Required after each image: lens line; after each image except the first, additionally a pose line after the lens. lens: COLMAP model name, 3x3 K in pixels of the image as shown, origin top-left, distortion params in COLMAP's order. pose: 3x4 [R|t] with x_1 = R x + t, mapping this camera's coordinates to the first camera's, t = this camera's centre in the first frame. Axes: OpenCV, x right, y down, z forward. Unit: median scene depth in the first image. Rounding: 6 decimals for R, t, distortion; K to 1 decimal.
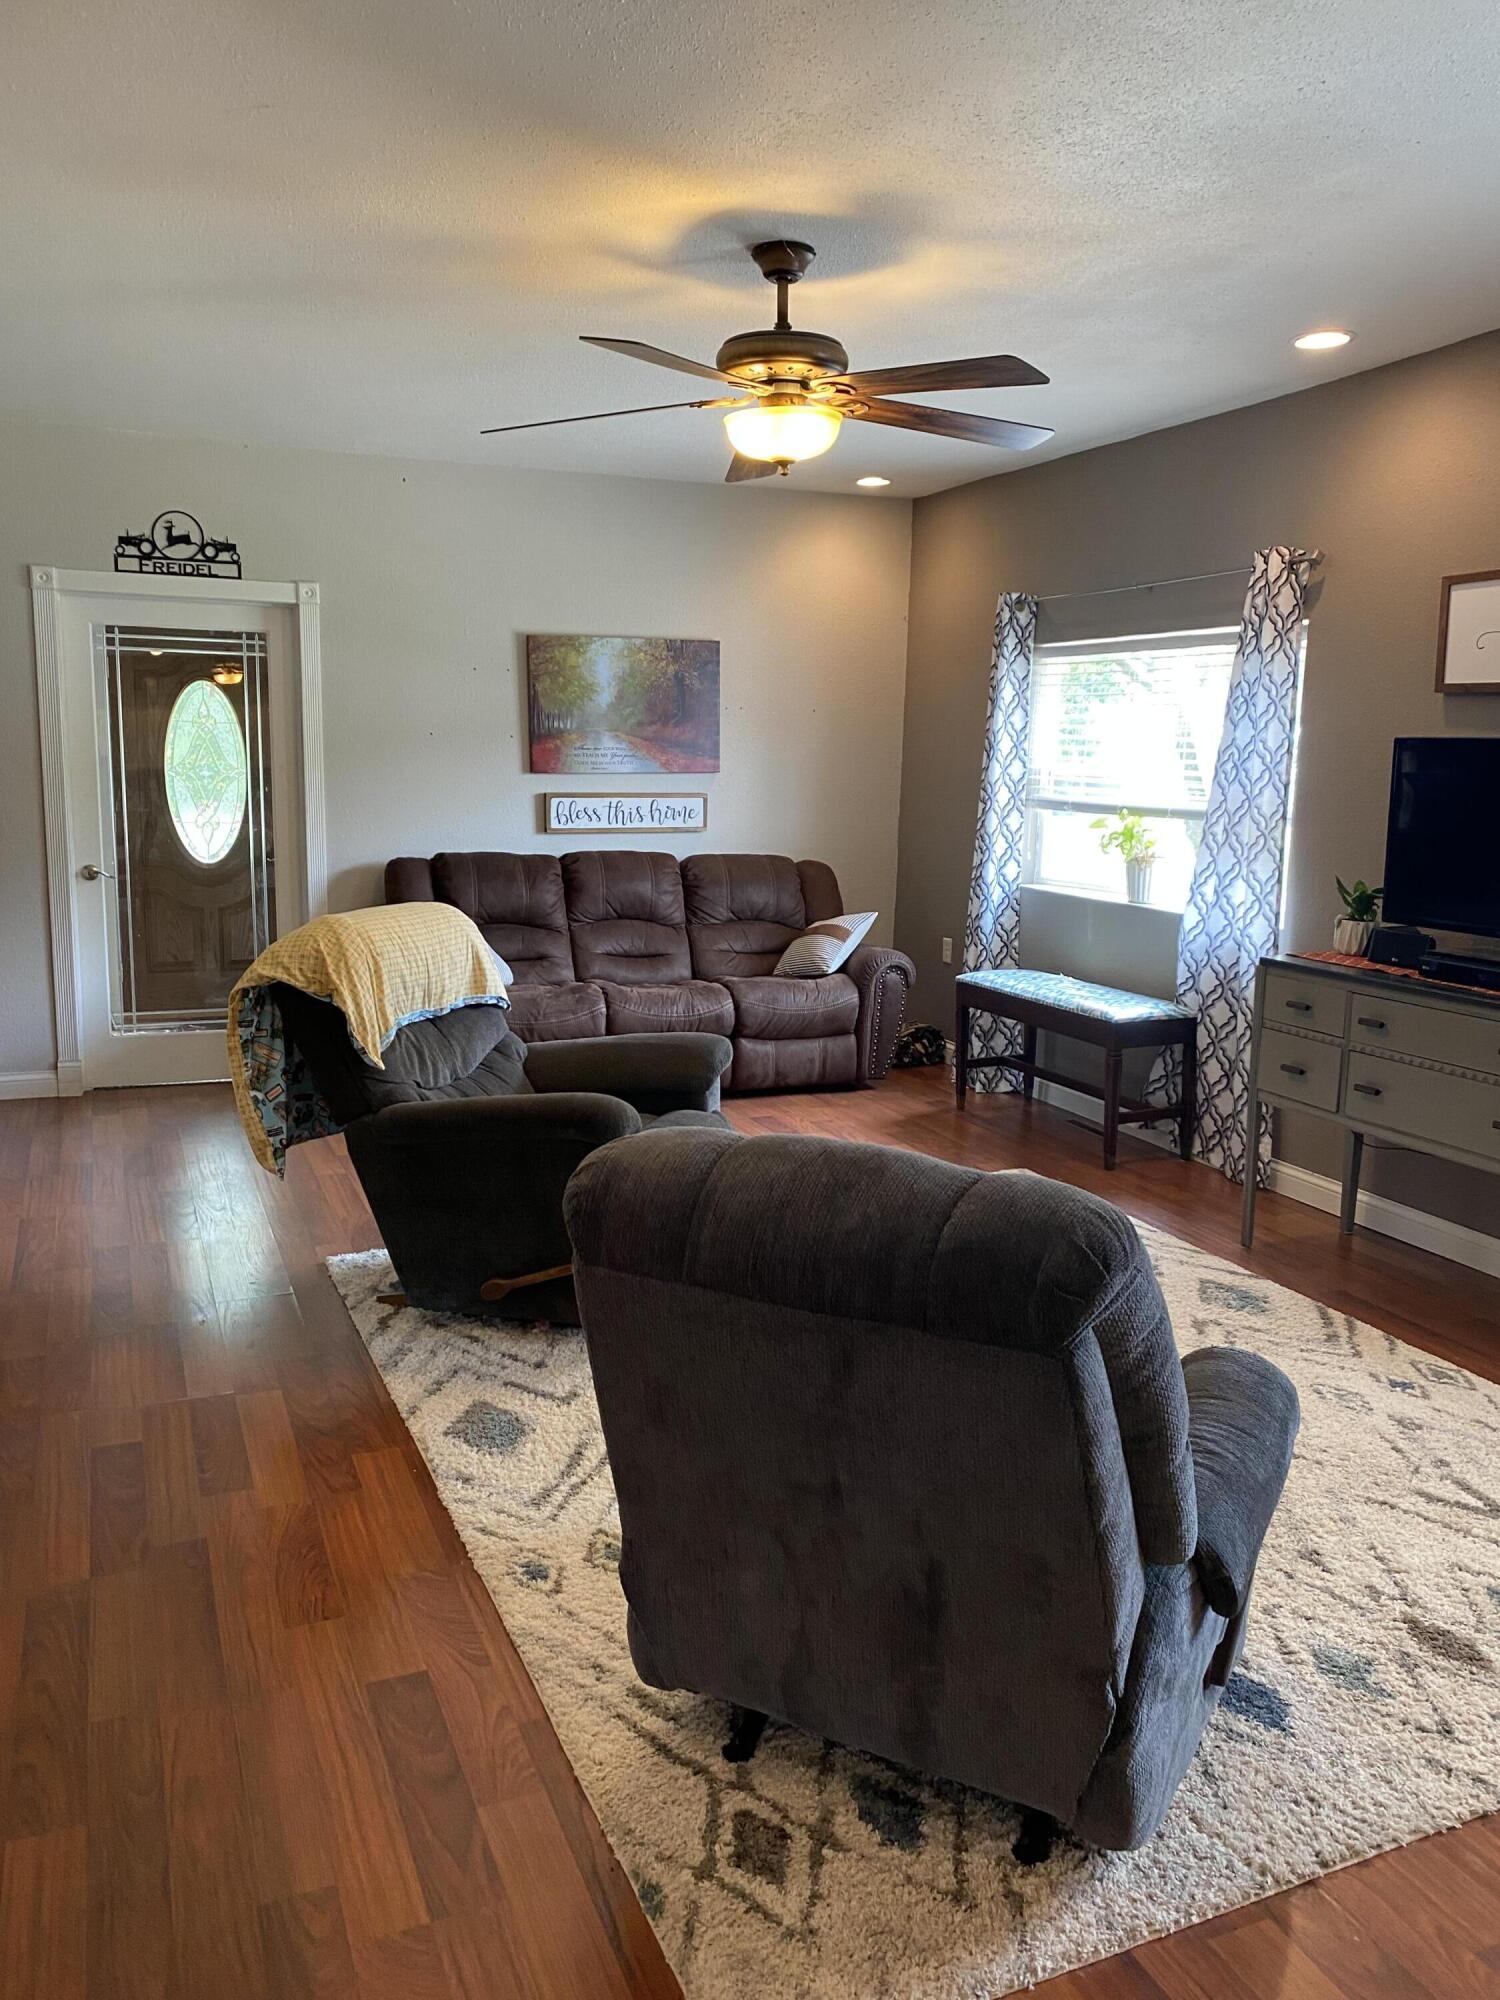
lens RADIAL K [[1510.7, 0, 766.0], [0, 1510.7, 1012.6], [0, 0, 1]] dist [0.025519, -0.008405]
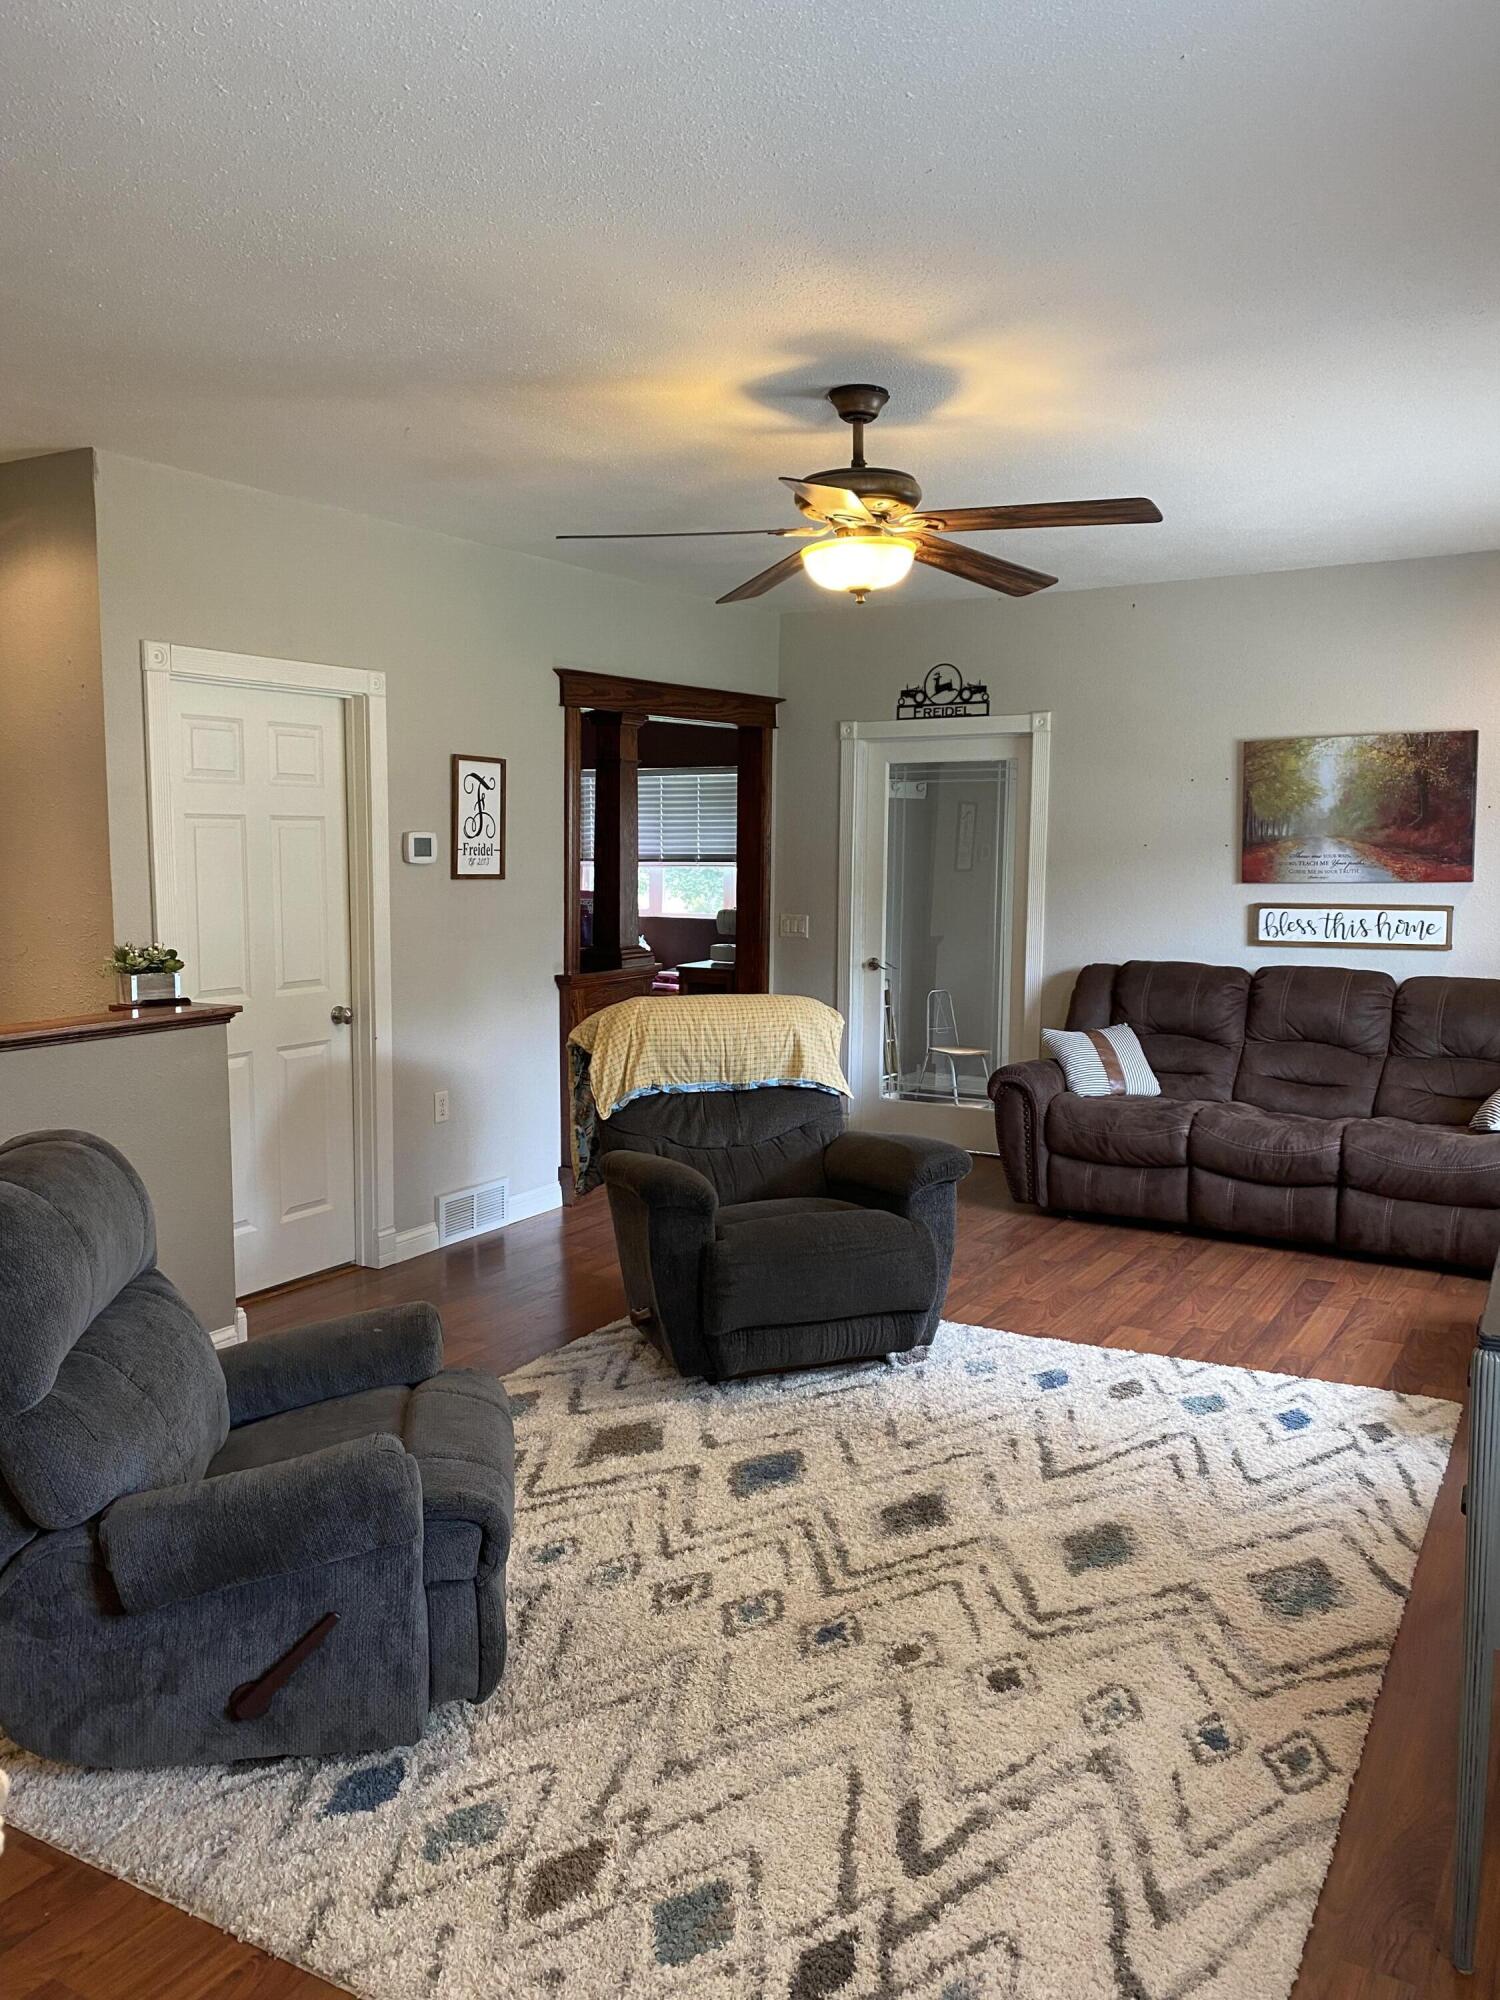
lens RADIAL K [[1510.7, 0, 741.0], [0, 1510.7, 982.0], [0, 0, 1]] dist [0.025519, -0.008405]
pose [[0.582871, 0.055192, -0.810688, 0.458446], [-0.129348, 0.991271, -0.025513, -0.031489], [0.802203, 0.119732, 0.584922, 0.197994]]
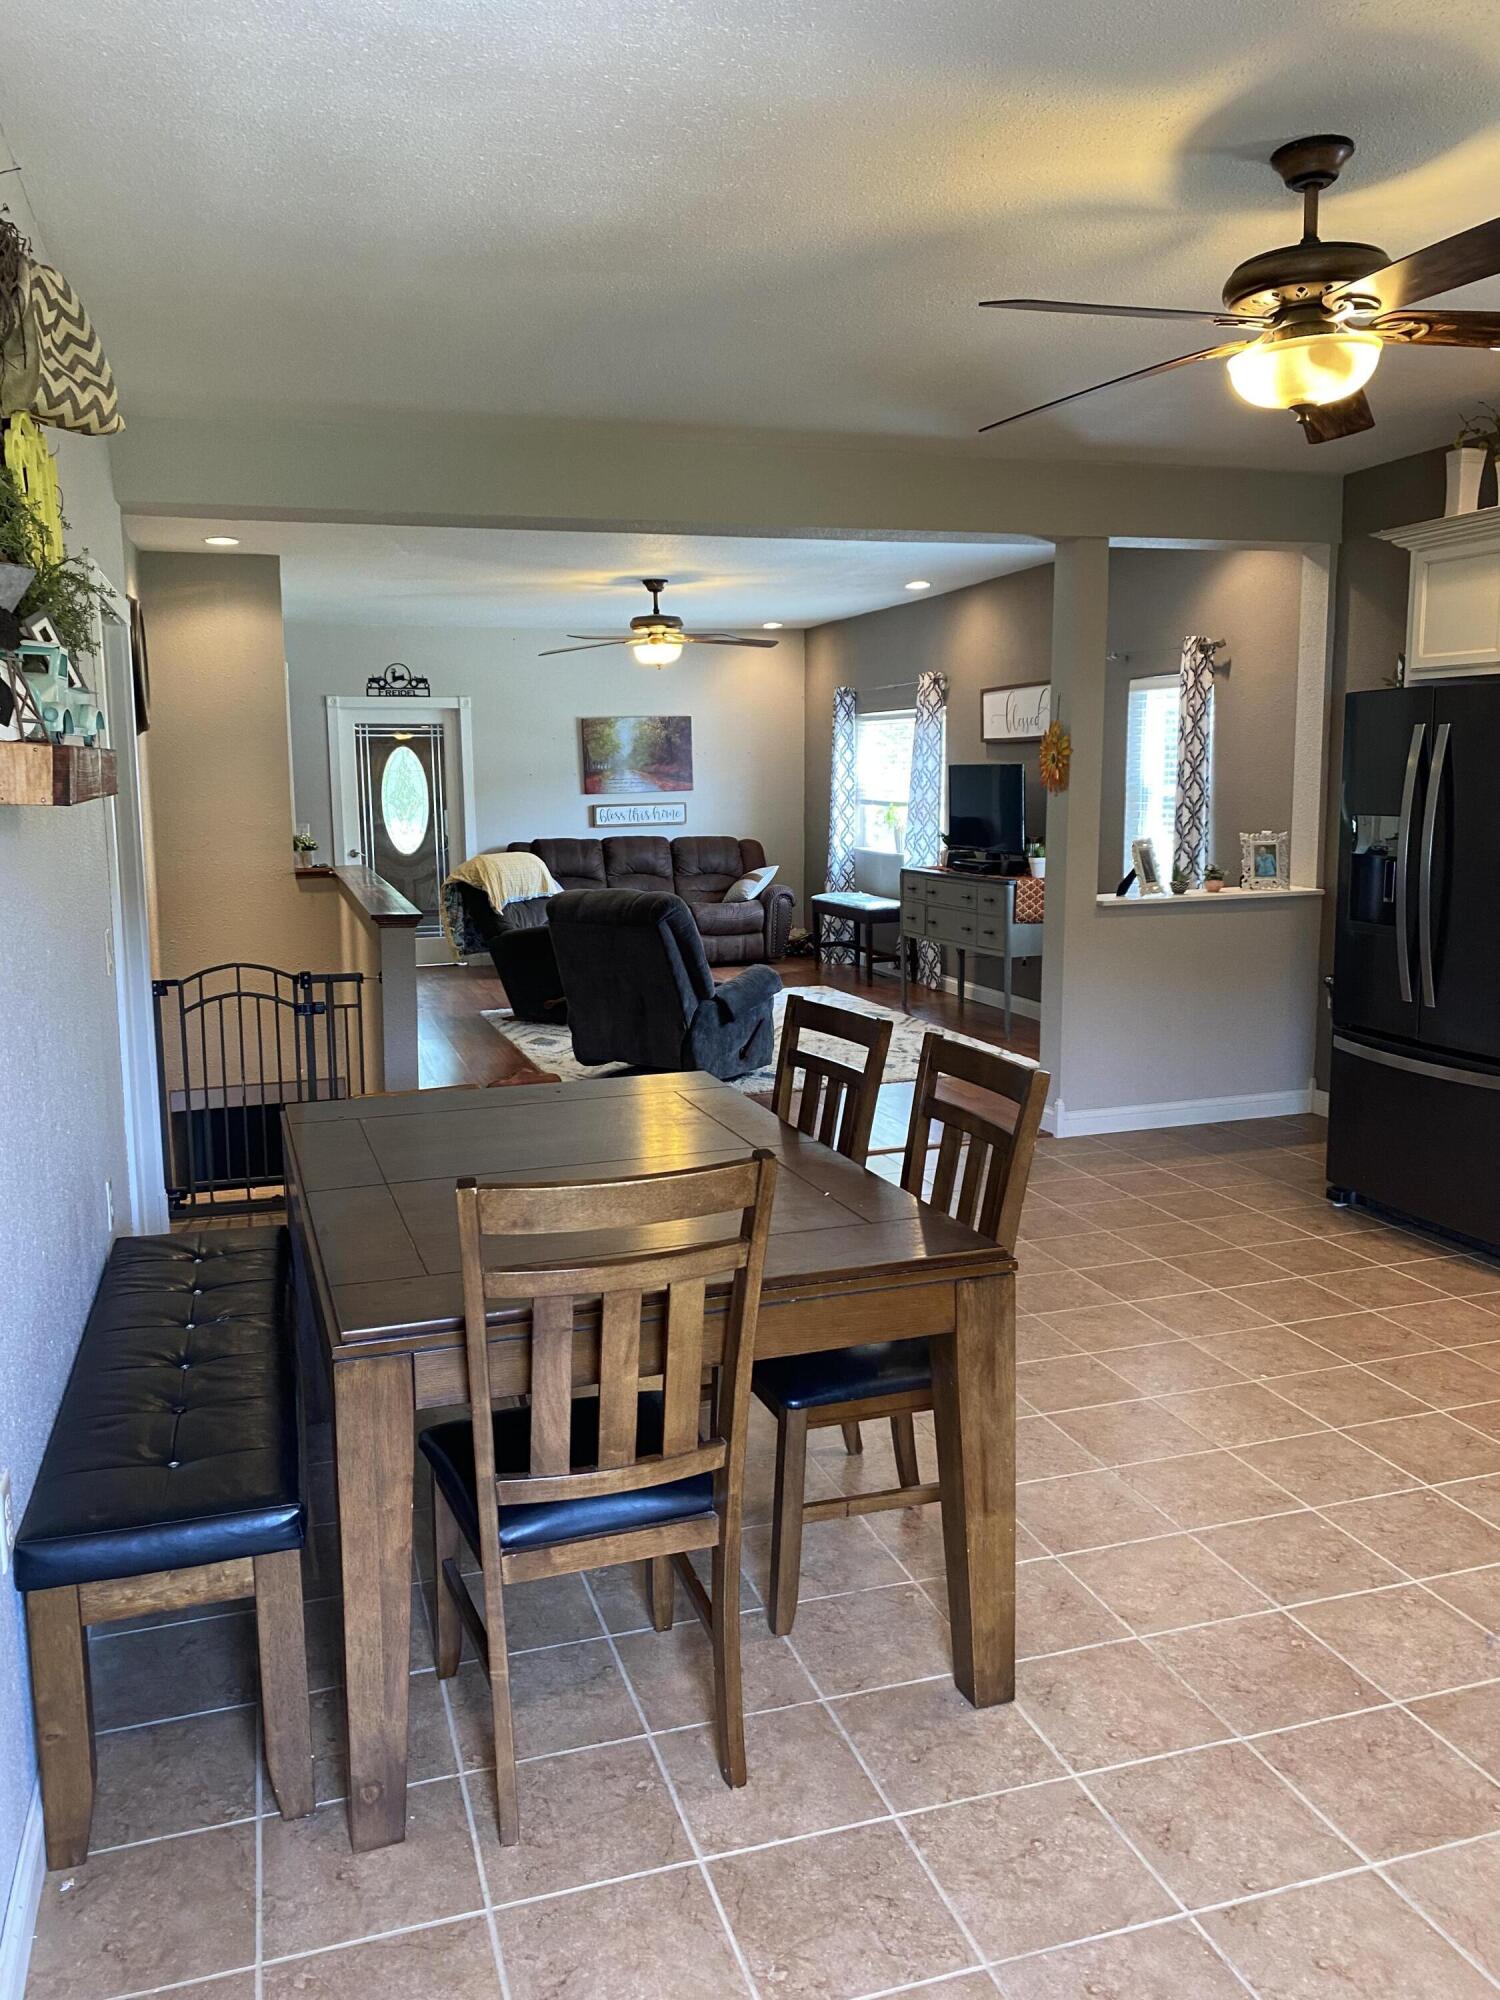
lens RADIAL K [[1510.7, 0, 741.9], [0, 1510.7, 1003.1], [0, 0, 1]] dist [0.025519, -0.008405]
pose [[0.994699, -0.018016, -0.101242, 0.214483], [0.016183, 0.999691, -0.018894, 0.131488], [0.101551, 0.017156, 0.994682, -0.791282]]
